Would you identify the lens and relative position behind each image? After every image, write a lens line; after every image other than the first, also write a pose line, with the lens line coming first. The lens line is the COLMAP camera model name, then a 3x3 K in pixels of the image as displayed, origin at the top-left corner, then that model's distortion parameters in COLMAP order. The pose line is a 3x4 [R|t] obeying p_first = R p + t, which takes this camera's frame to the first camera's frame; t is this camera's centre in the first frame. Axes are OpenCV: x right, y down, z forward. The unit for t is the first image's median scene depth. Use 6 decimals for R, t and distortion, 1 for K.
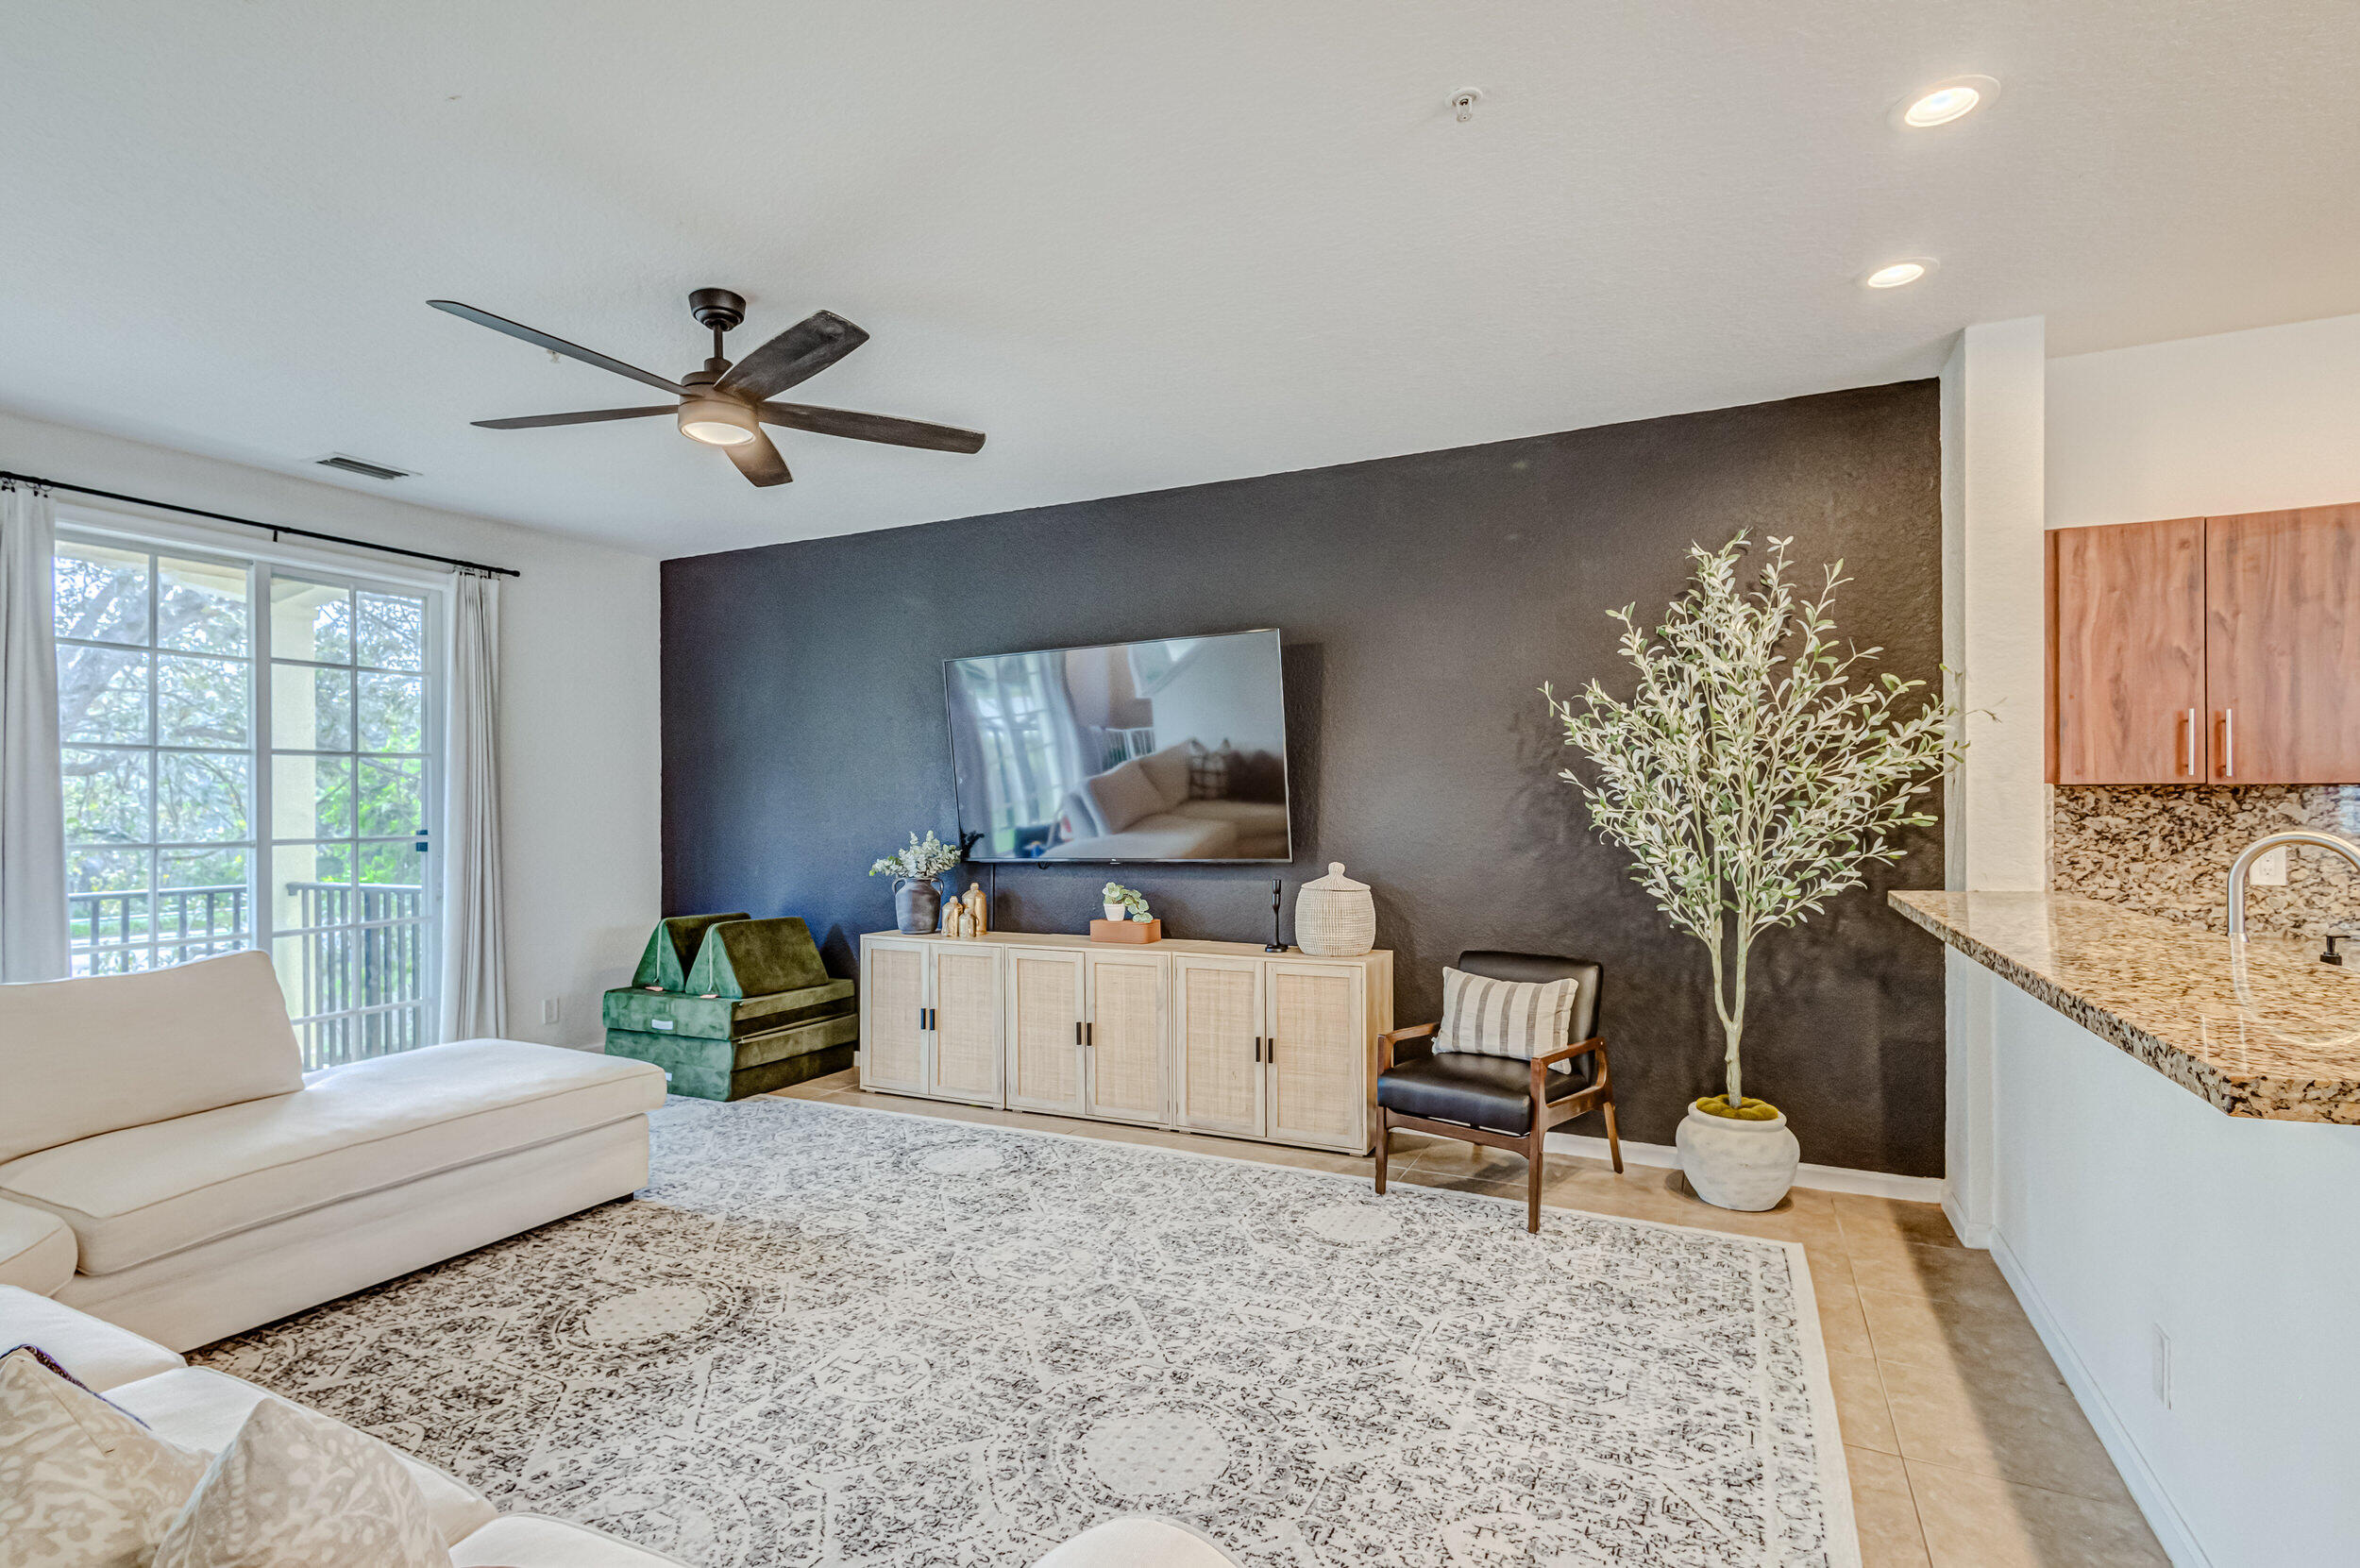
lens RADIAL K [[1095.2, 0, 1218.8], [0, 1095.2, 796.7], [0, 0, 1]] dist [0.005927, -0.001327]
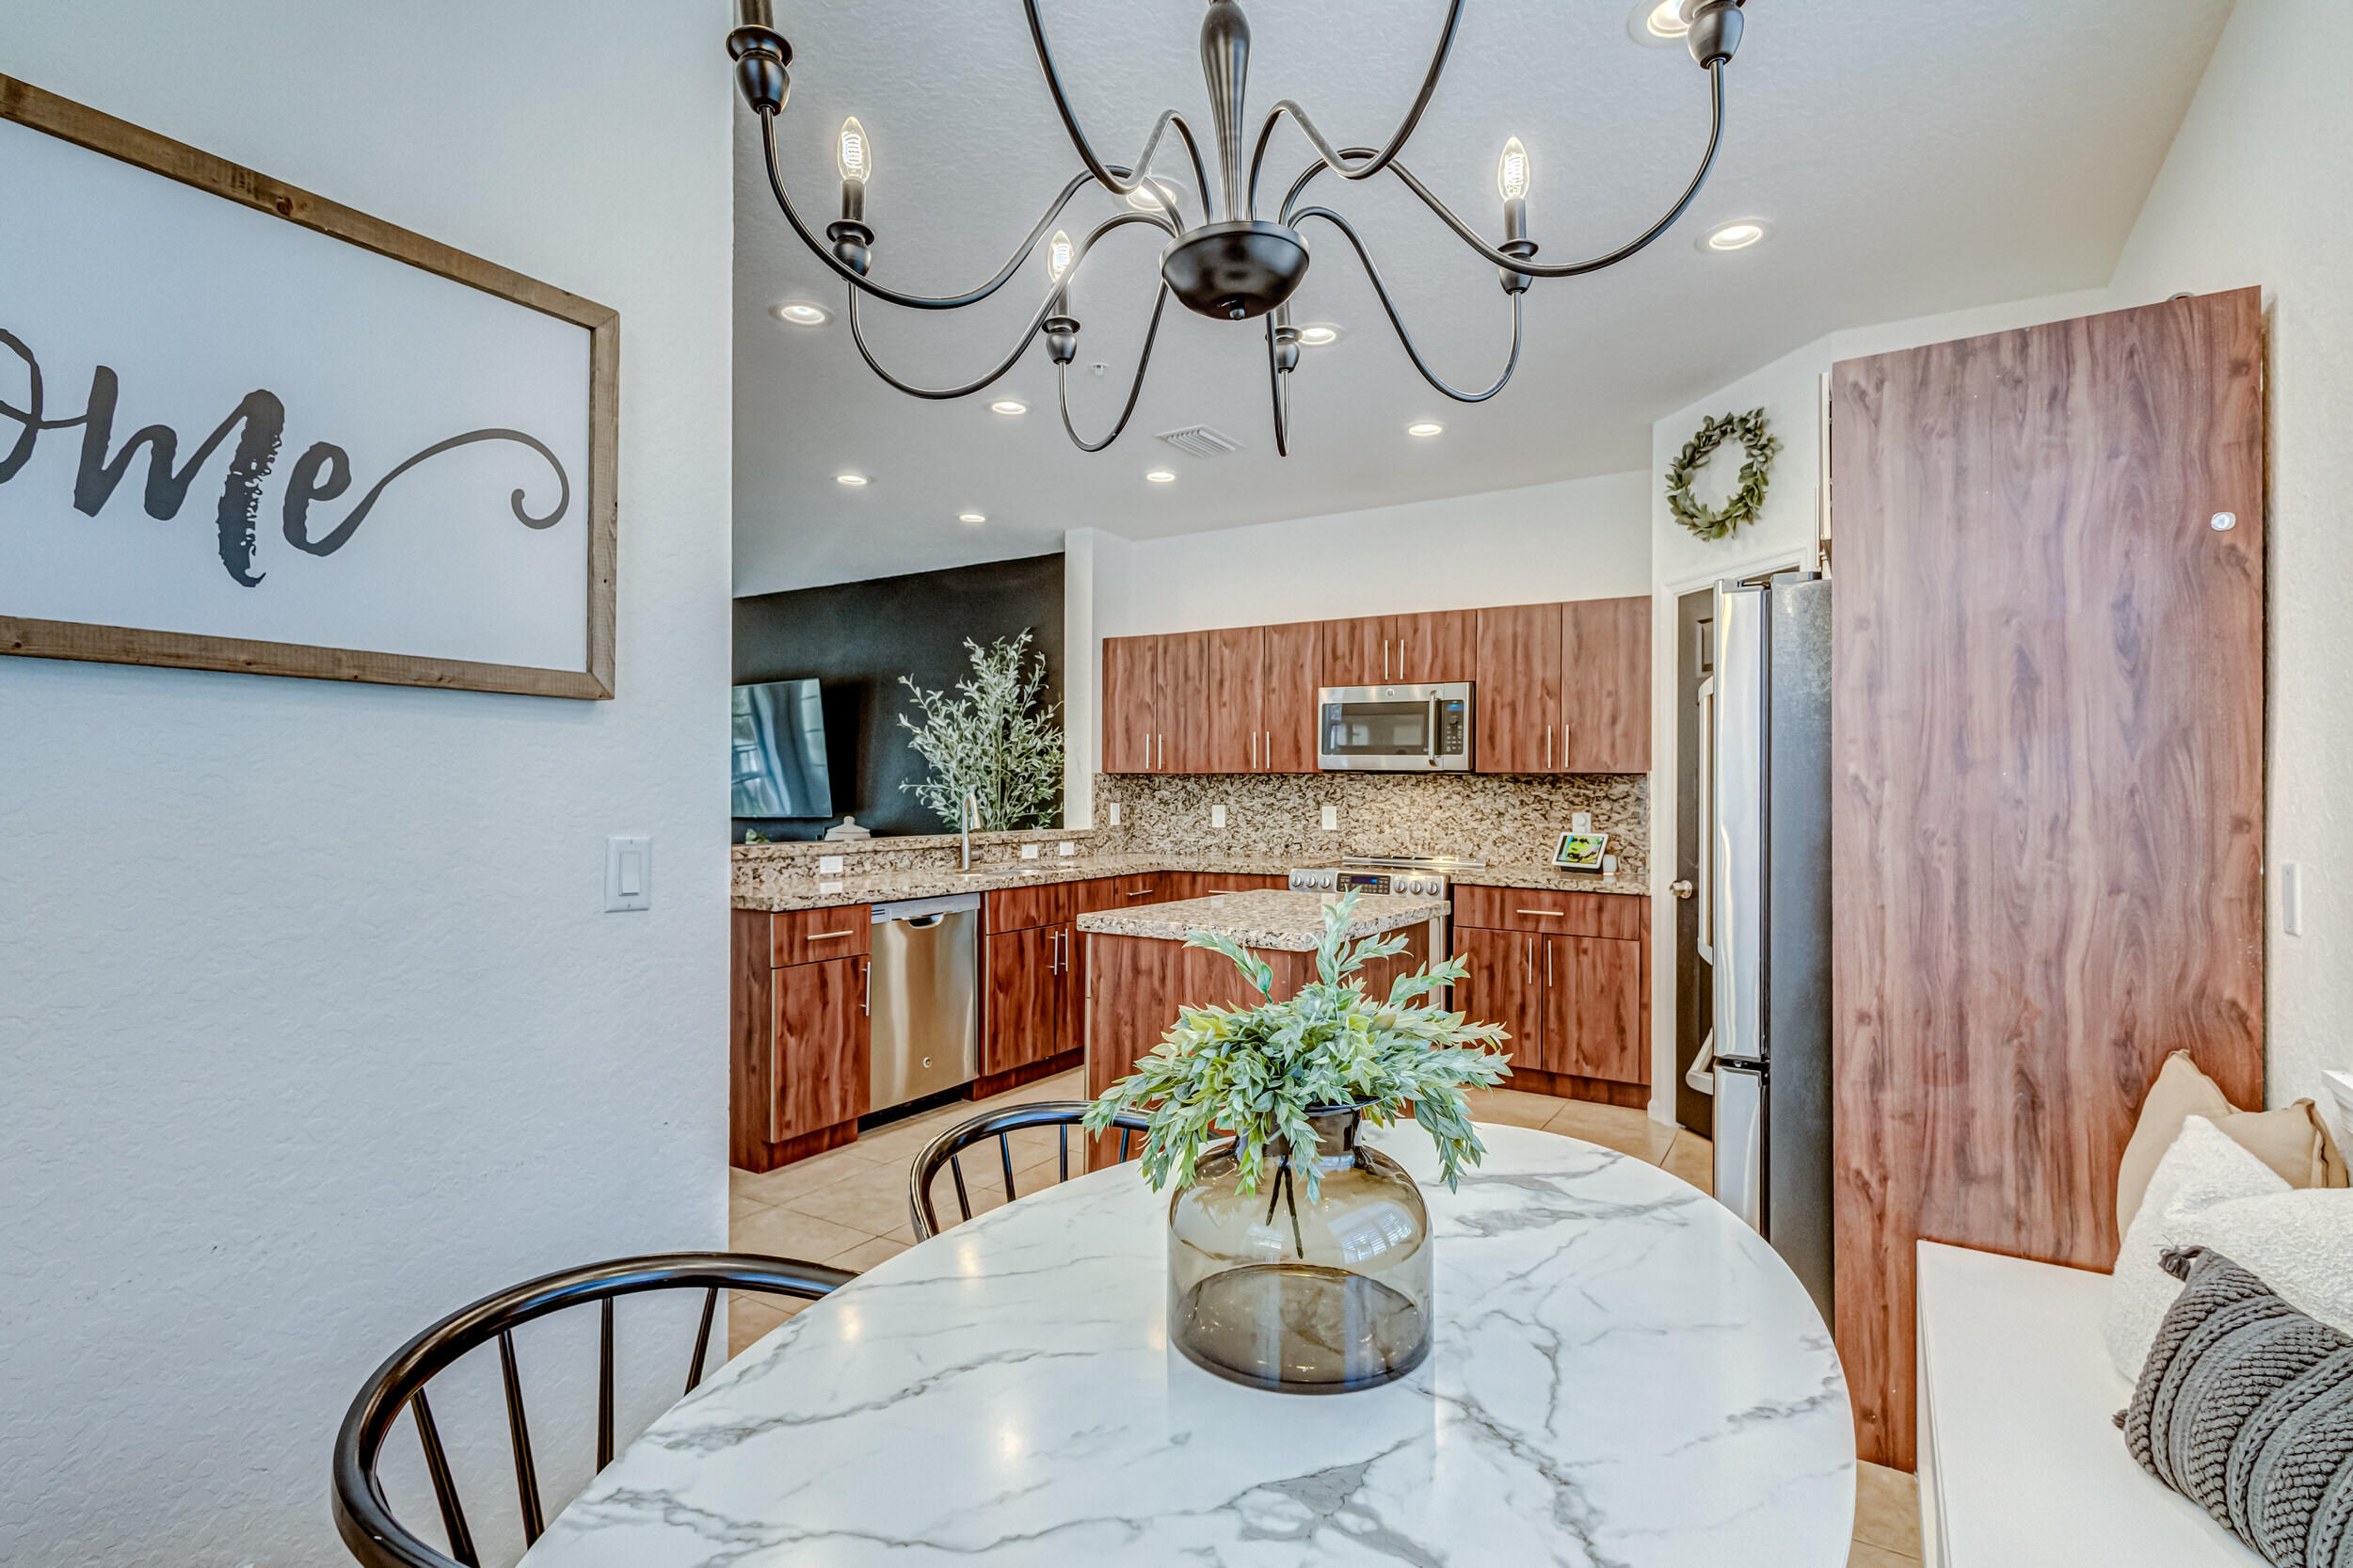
lens RADIAL K [[1092.0, 0, 1196.5], [0, 1092.0, 787.8], [0, 0, 1]] dist [0.005927, -0.001327]
pose [[0.995960, 0.009560, -0.089288, 1.066029], [-0.009614, 0.999954, -0.000179, 0.013518], [0.089282, 0.001037, 0.996006, -0.841656]]
